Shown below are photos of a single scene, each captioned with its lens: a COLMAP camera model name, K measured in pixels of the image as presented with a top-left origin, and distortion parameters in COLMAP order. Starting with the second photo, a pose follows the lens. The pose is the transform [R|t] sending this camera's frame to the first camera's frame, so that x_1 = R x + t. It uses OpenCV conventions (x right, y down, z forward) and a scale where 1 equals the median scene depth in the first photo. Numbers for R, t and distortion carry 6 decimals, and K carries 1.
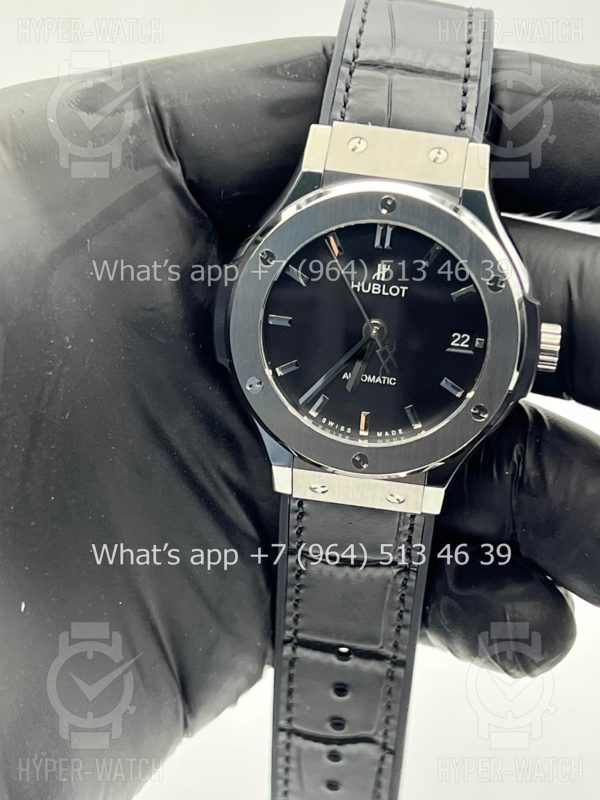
lens RADIAL K [[1910.7, 0, 299.5], [0, 1910.7, 401.3], [0, 0, 1]] dist [0.196861, 0.000000]
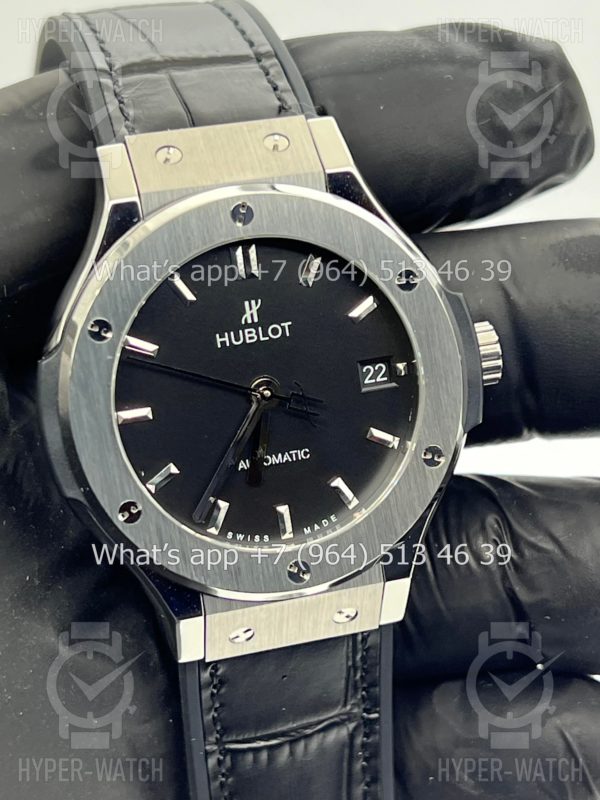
lens RADIAL K [[1910.7, 0, 299.8], [0, 1910.7, 400.5], [0, 0, 1]] dist [0.196861, 0.000000]
pose [[0.918070, -0.268726, 0.291435, -0.160790], [0.312007, 0.943329, -0.113054, 0.052379], [-0.244539, 0.194721, 0.949887, 0.308433]]
